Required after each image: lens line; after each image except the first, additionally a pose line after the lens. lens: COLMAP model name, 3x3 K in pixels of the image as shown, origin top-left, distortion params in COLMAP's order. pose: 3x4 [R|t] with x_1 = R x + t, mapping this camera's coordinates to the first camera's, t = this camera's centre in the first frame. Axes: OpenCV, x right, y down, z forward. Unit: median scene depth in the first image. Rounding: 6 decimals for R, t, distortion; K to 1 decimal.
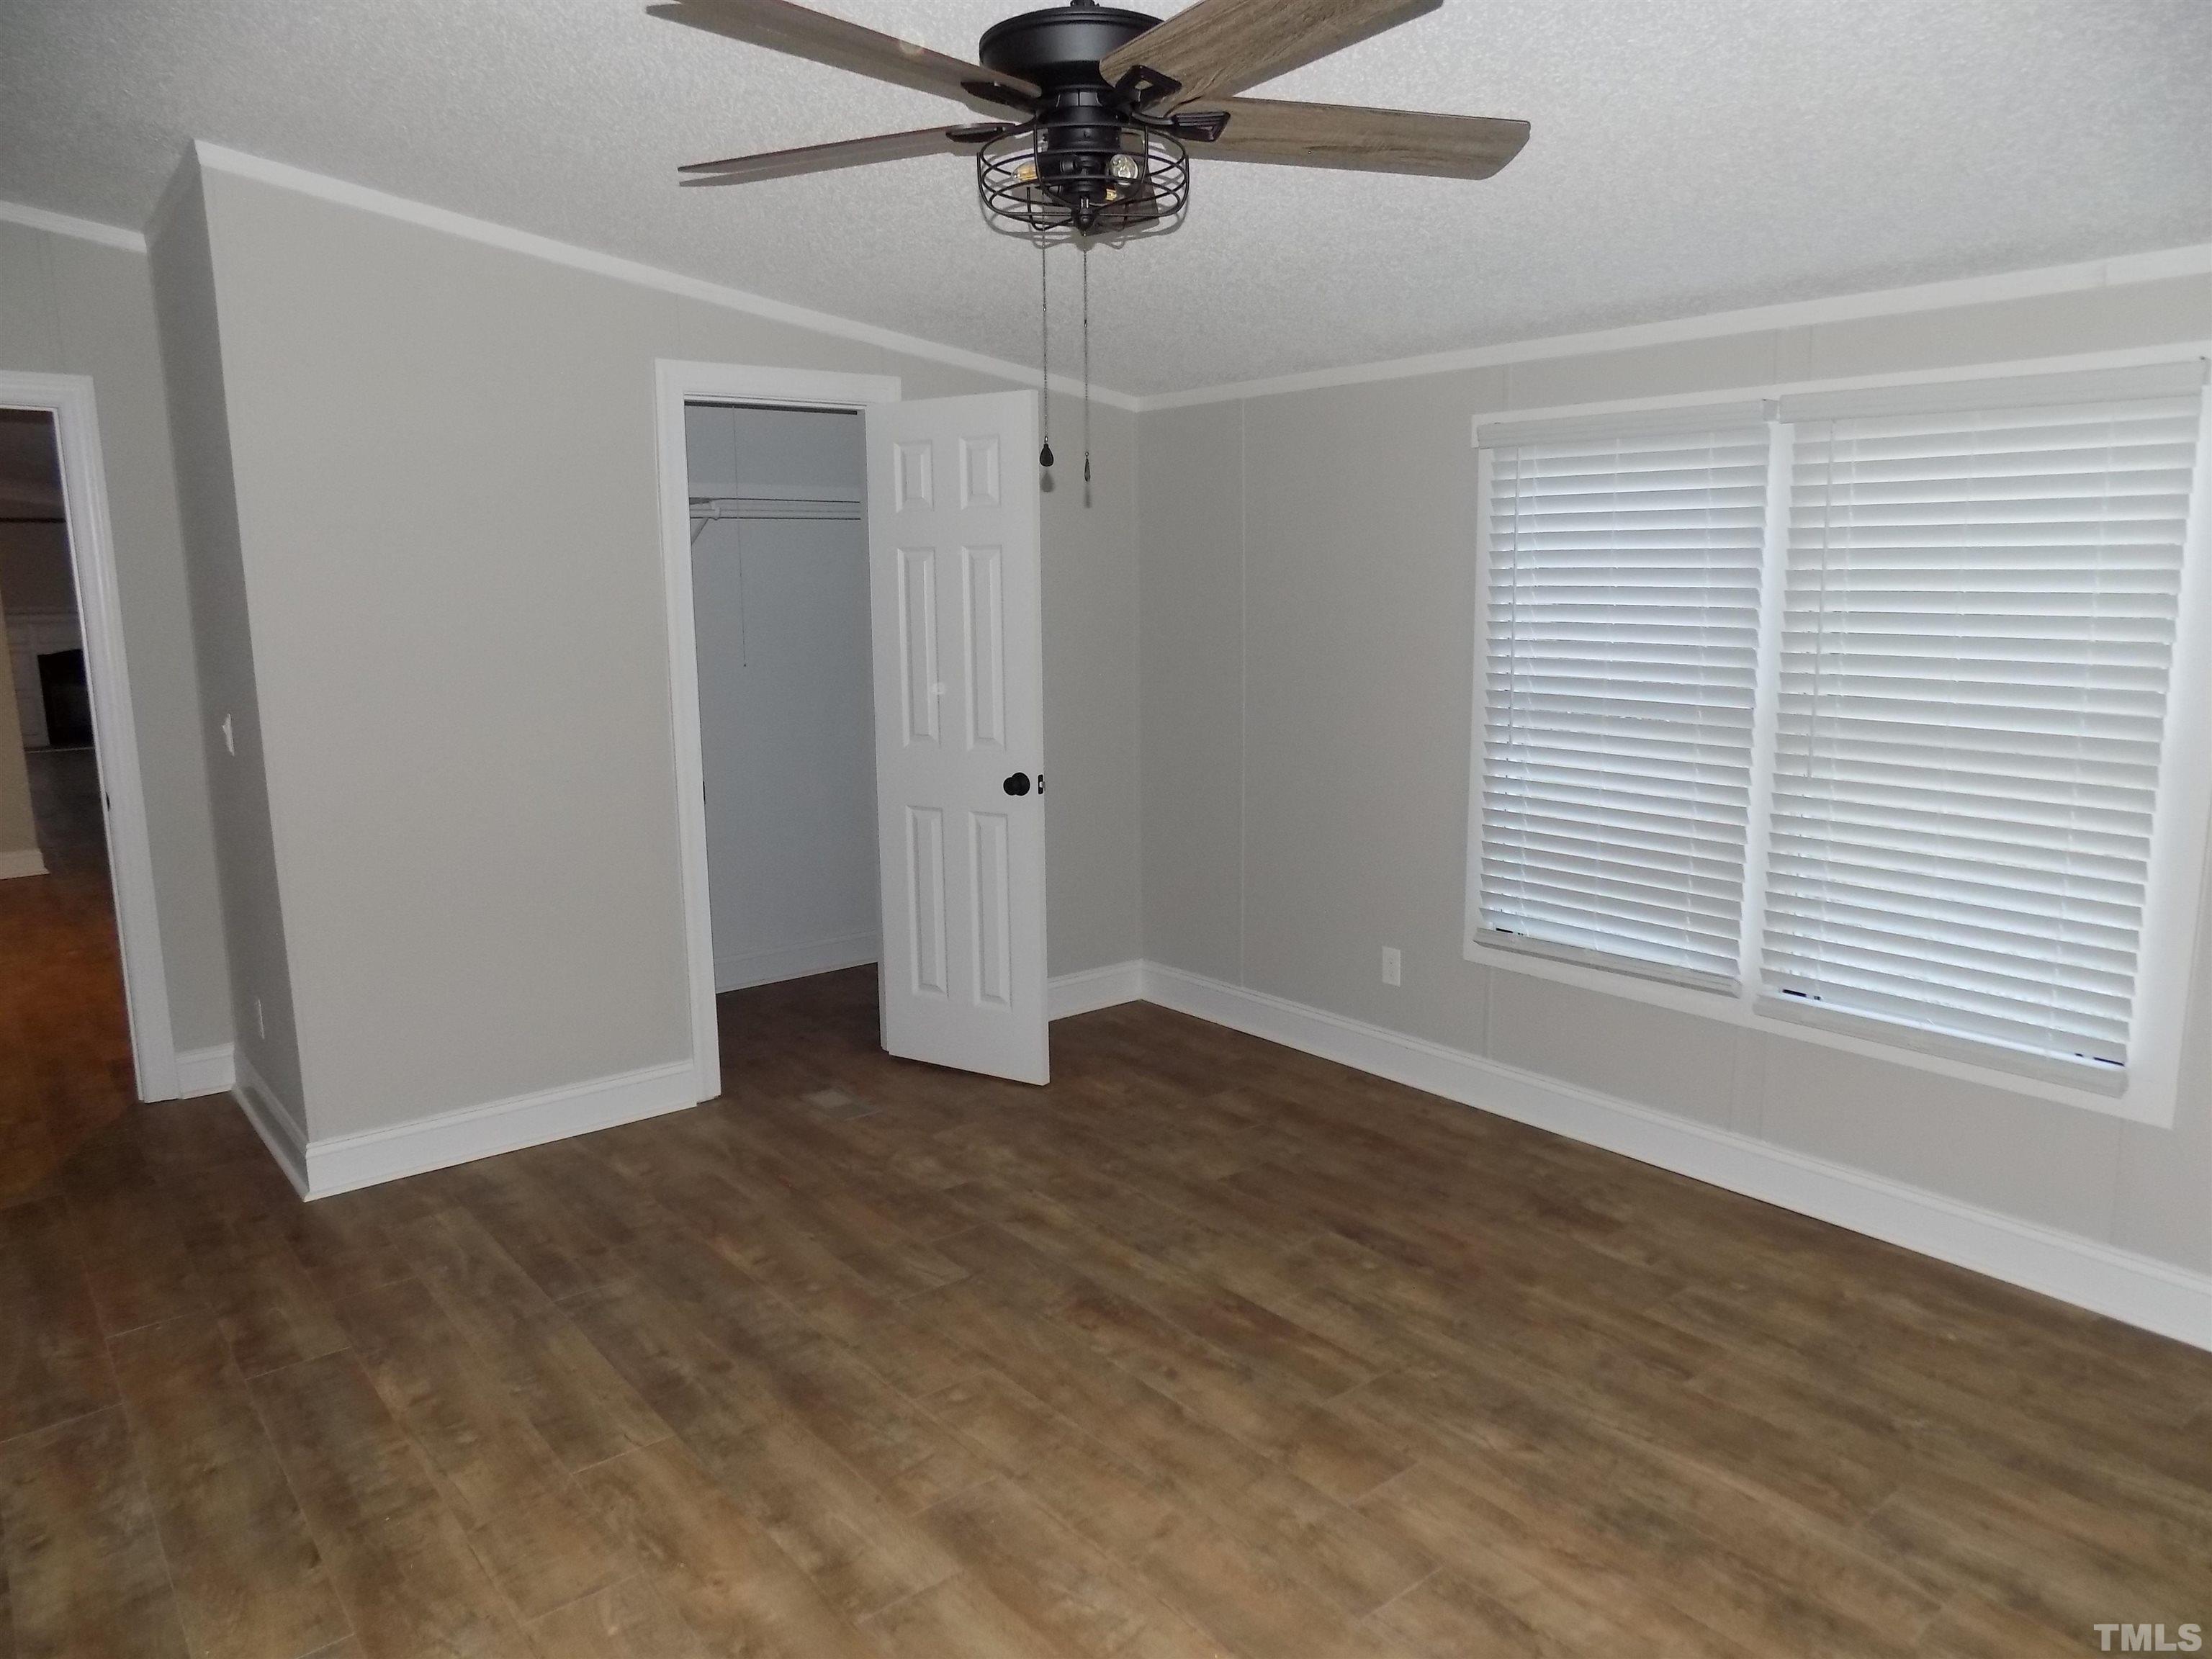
lens RADIAL K [[1543.9, 0, 1159.8], [0, 1543.9, 831.6], [0, 0, 1]] dist [-0.001185, 0.003872]
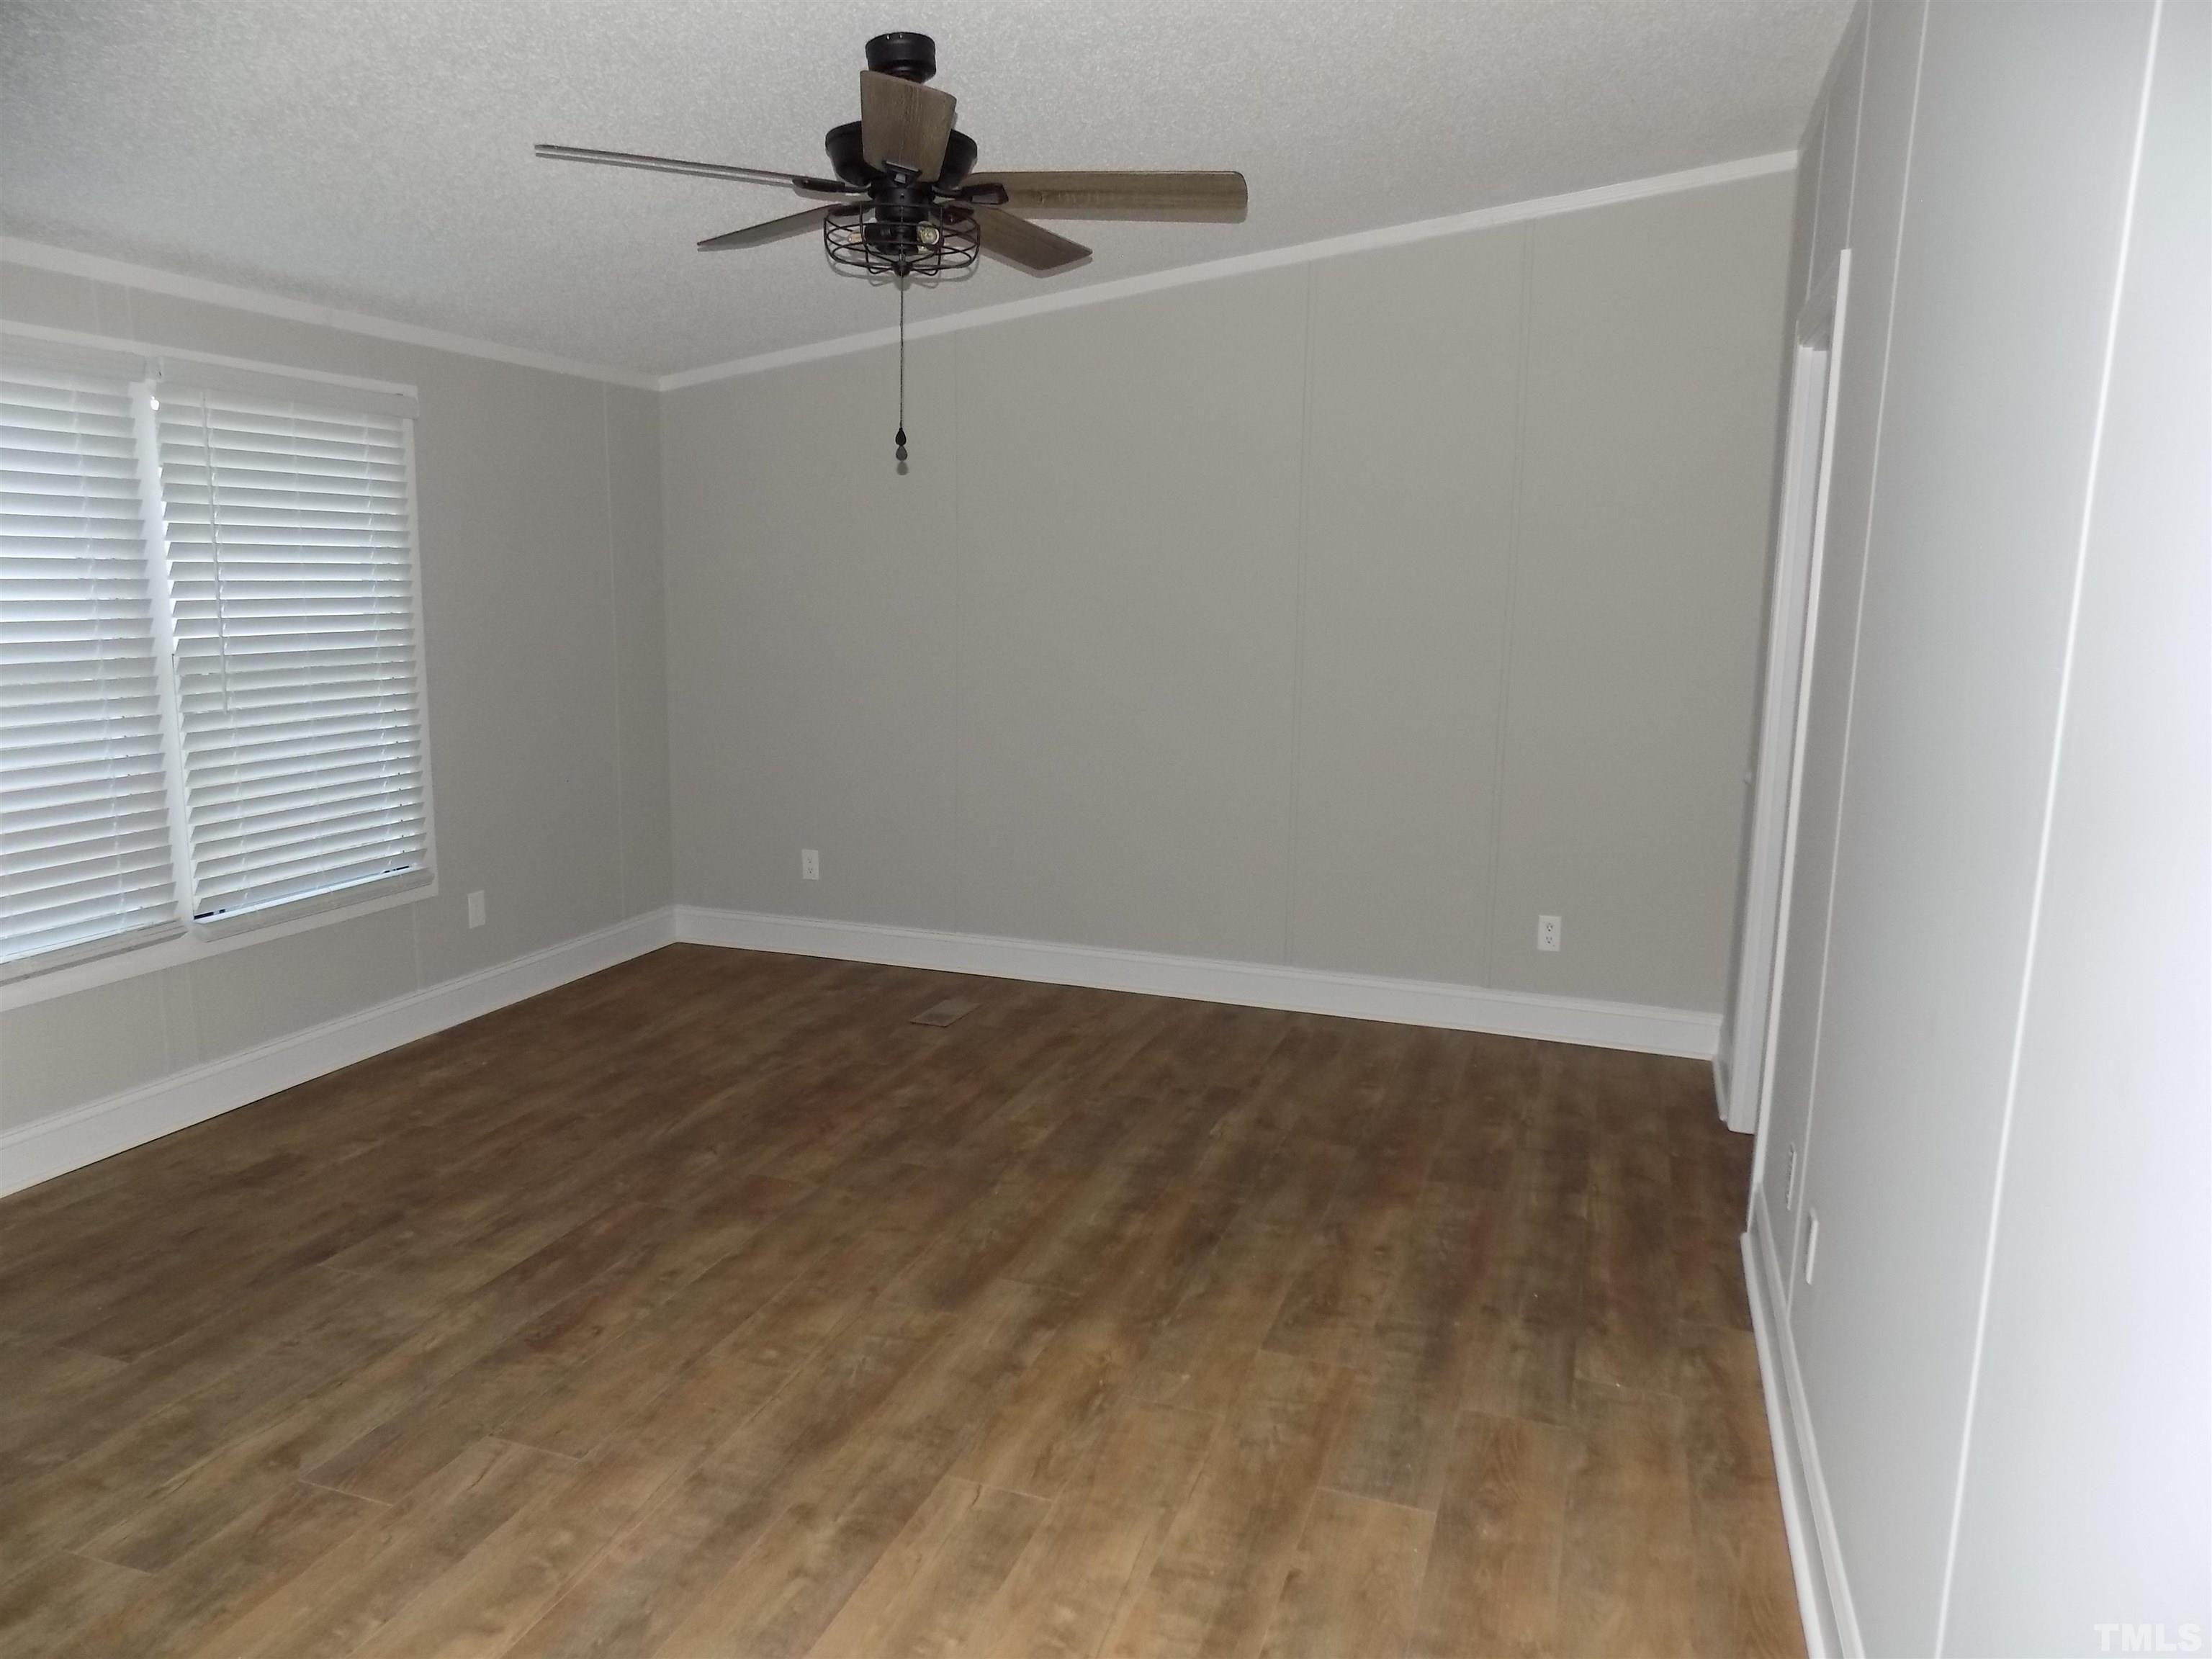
lens RADIAL K [[1474.6, 0, 1120.3], [0, 1474.6, 839.2], [0, 0, 1]] dist [-0.081849, 0.073793]
pose [[-0.525512, -0.150090, 0.837442, -0.852546], [0.132089, 0.957987, 0.254584, -0.133542], [-0.840470, 0.244404, -0.483609, 1.037993]]
